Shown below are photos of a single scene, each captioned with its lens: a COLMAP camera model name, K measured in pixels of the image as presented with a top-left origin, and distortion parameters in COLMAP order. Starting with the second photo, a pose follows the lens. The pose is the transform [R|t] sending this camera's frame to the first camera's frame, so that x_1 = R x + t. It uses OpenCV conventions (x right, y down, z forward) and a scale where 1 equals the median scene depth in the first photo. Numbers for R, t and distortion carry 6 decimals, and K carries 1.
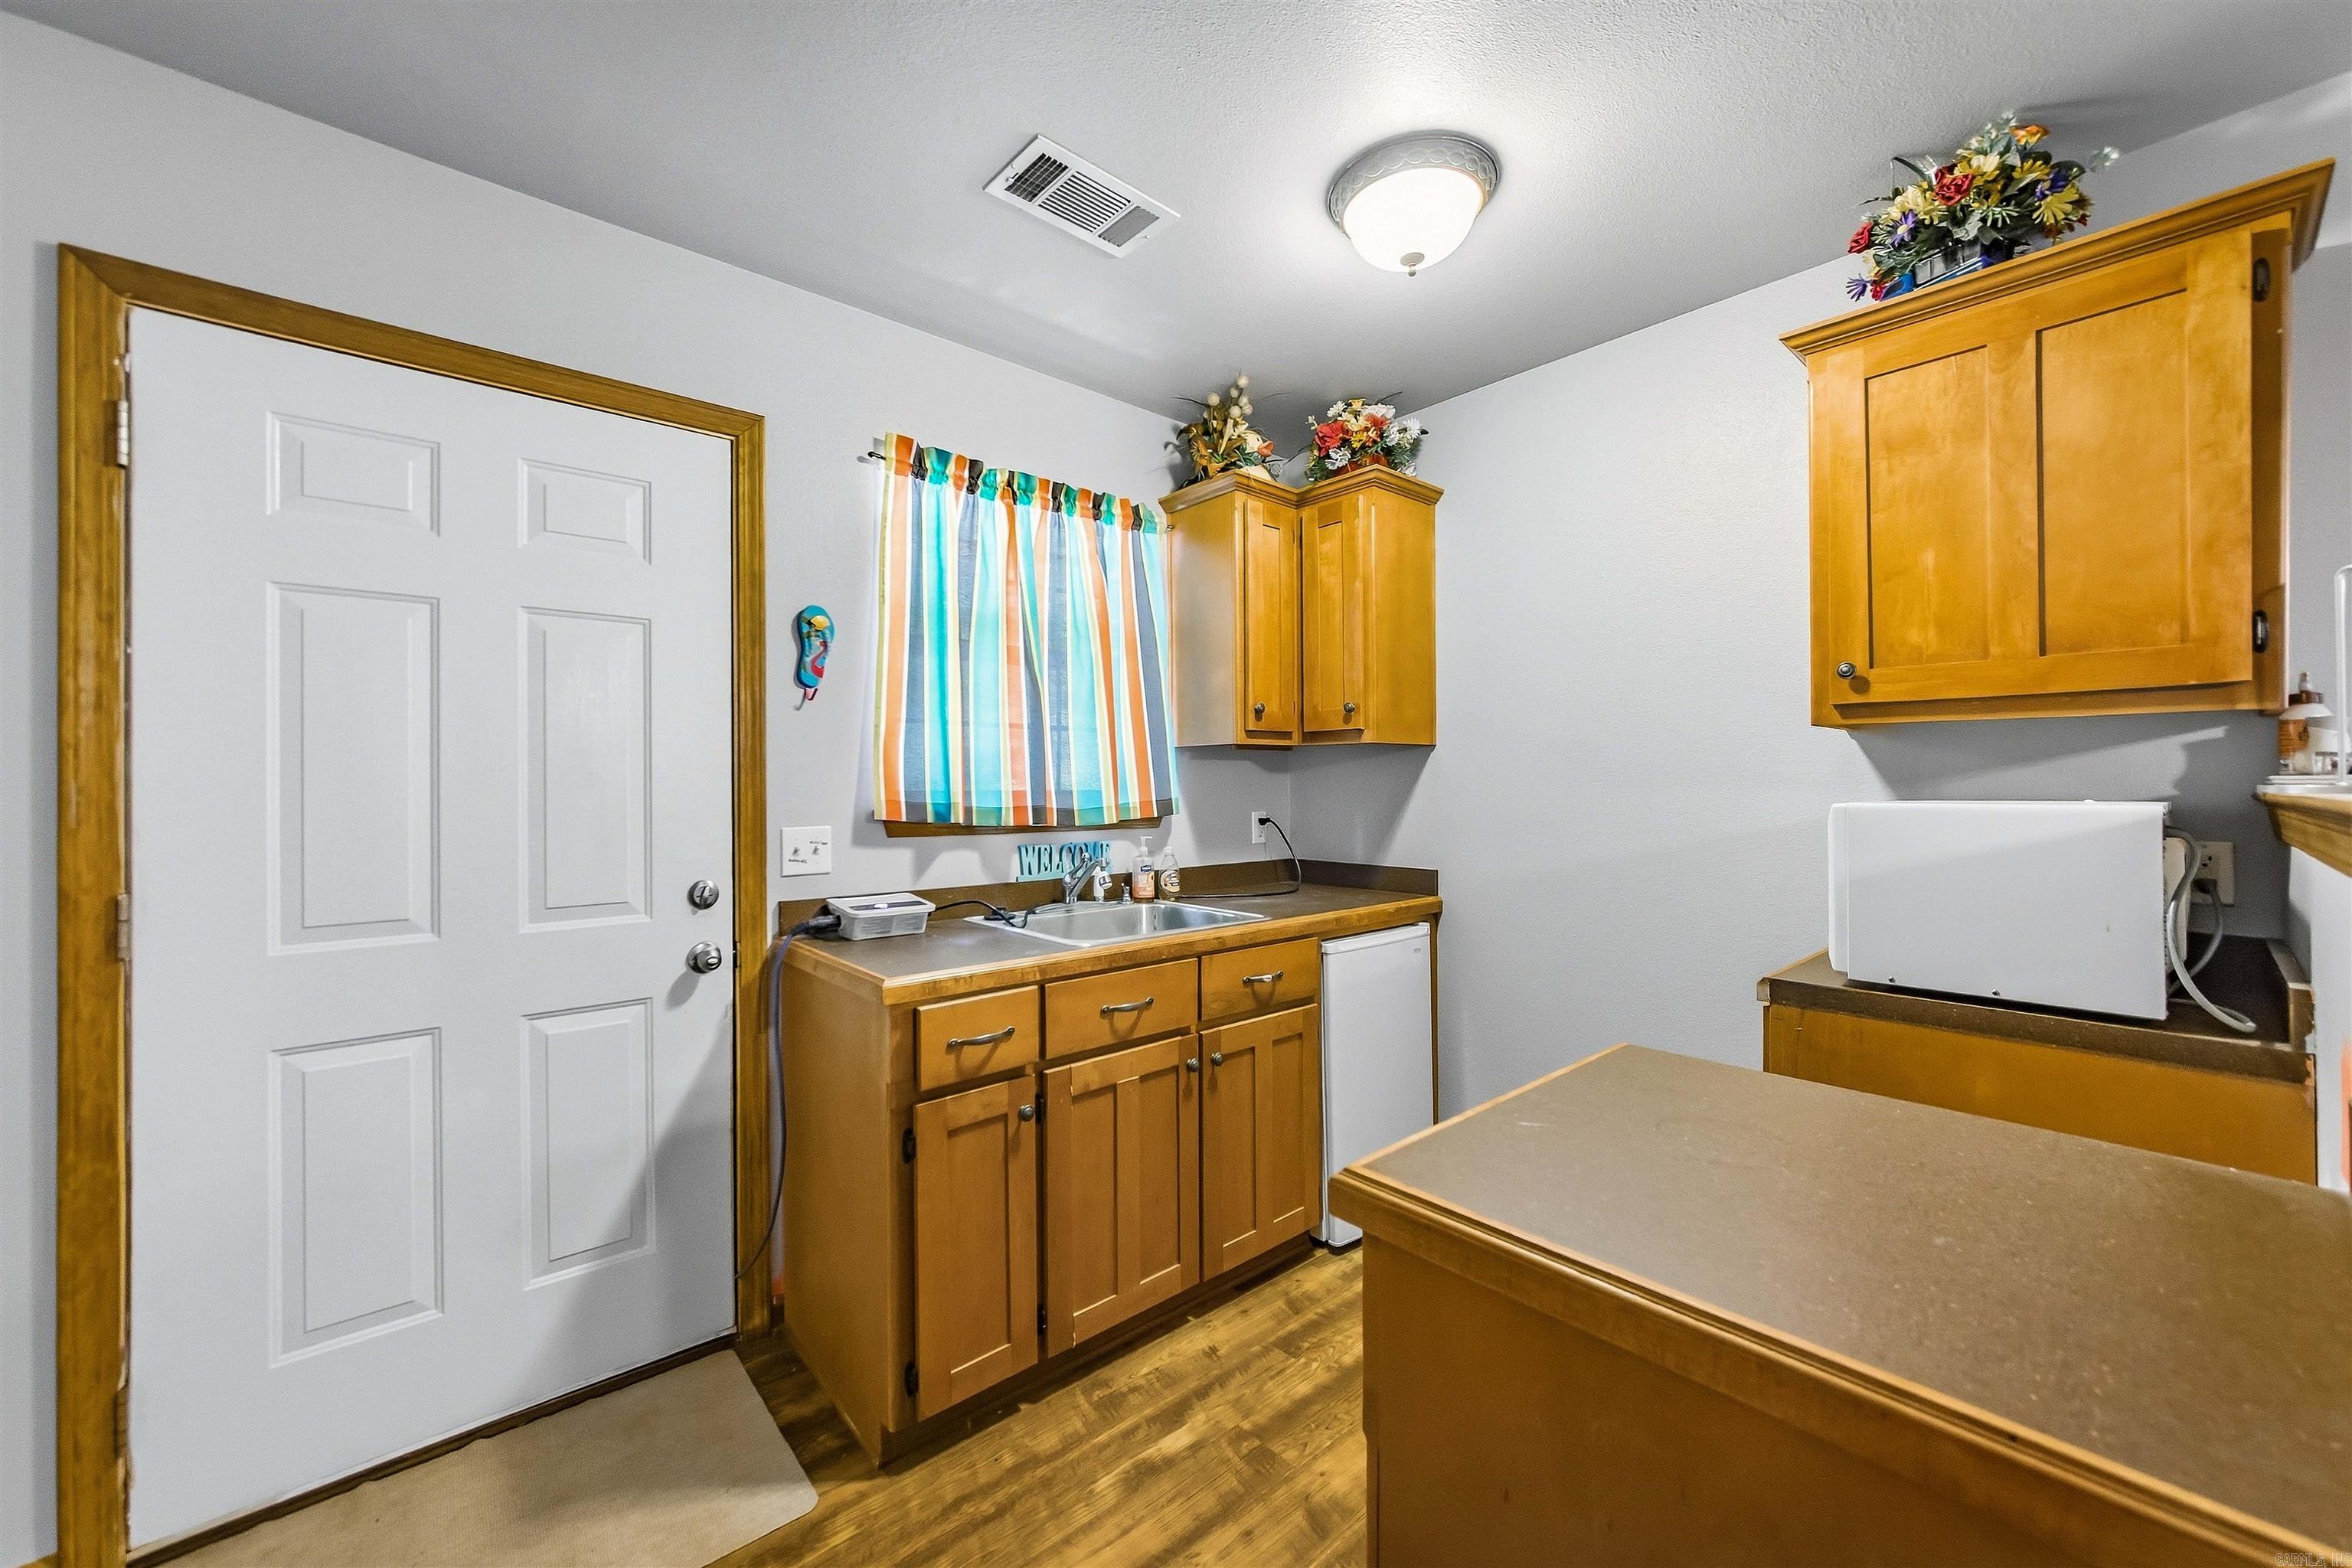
lens RADIAL K [[874.4, 0, 1183.1], [0, 874.4, 787.6], [0, 0, 1]] dist [-0.012779, 0.000959]
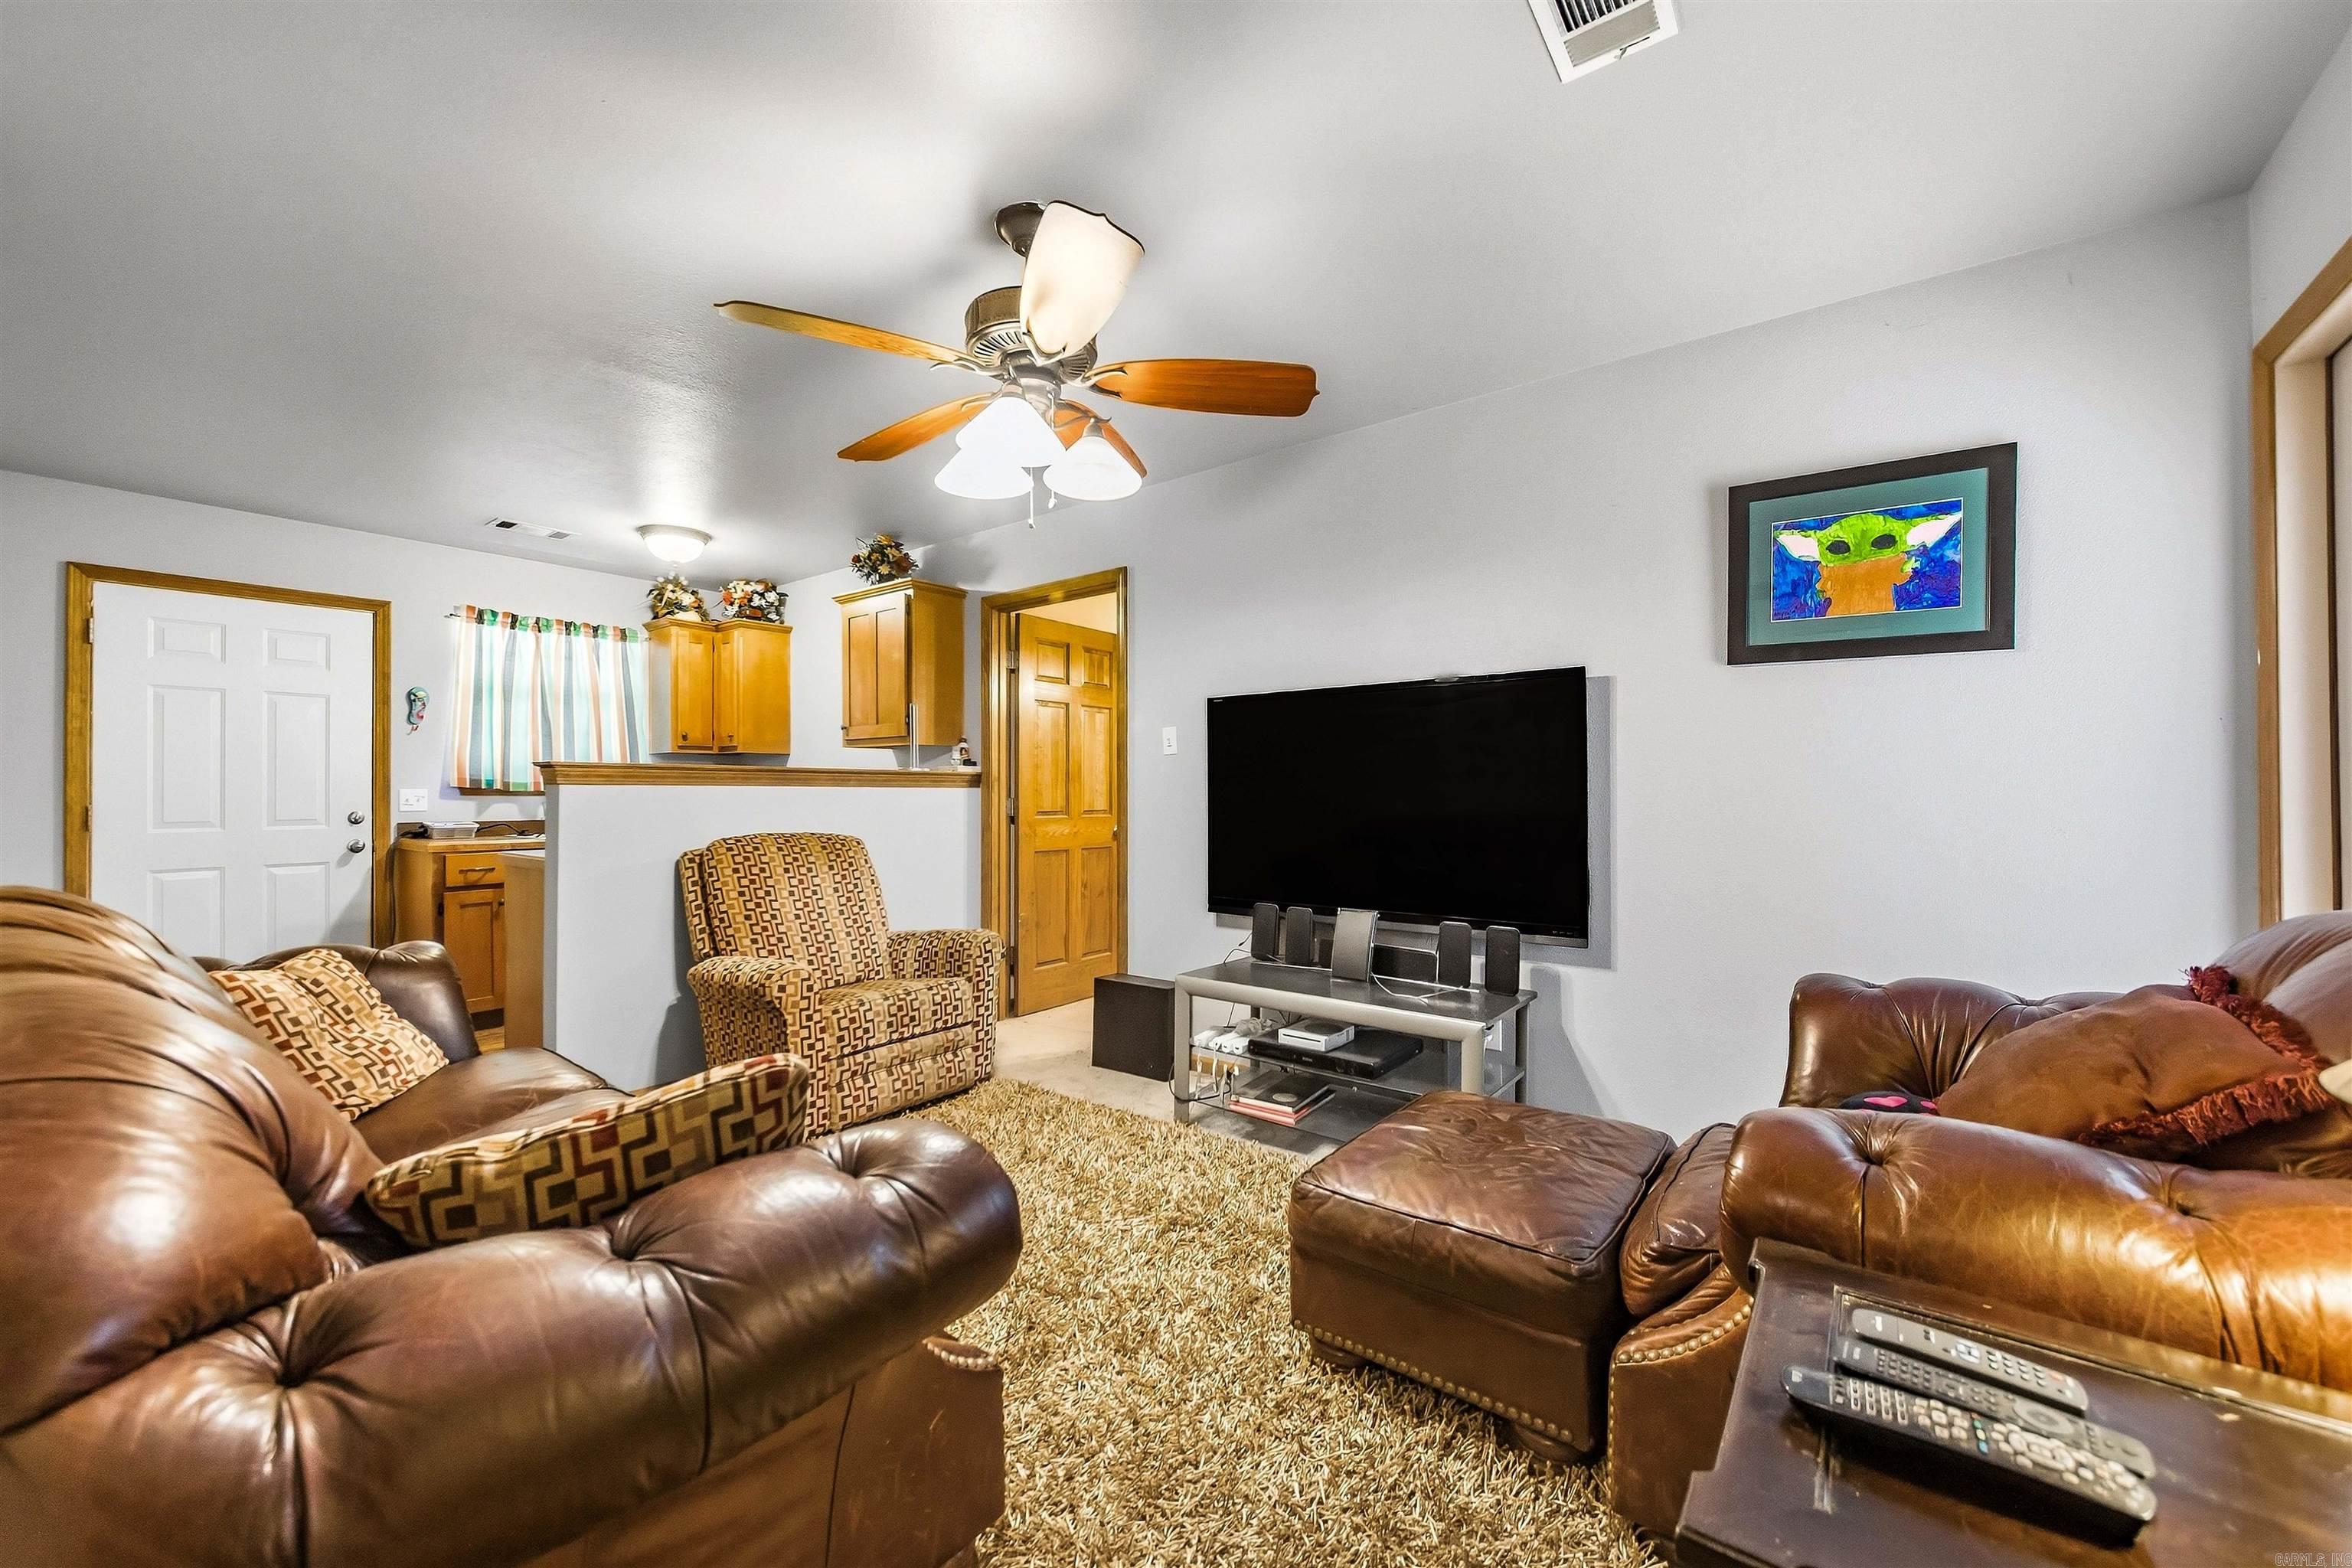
lens RADIAL K [[874.4, 0, 1169.9], [0, 874.4, 785.8], [0, 0, 1]] dist [-0.012779, 0.000959]
pose [[0.974172, 0.003492, 0.225782, 0.913639], [-0.002873, 0.999991, -0.003071, 0.038078], [-0.225791, 0.002343, 0.974173, -1.521175]]
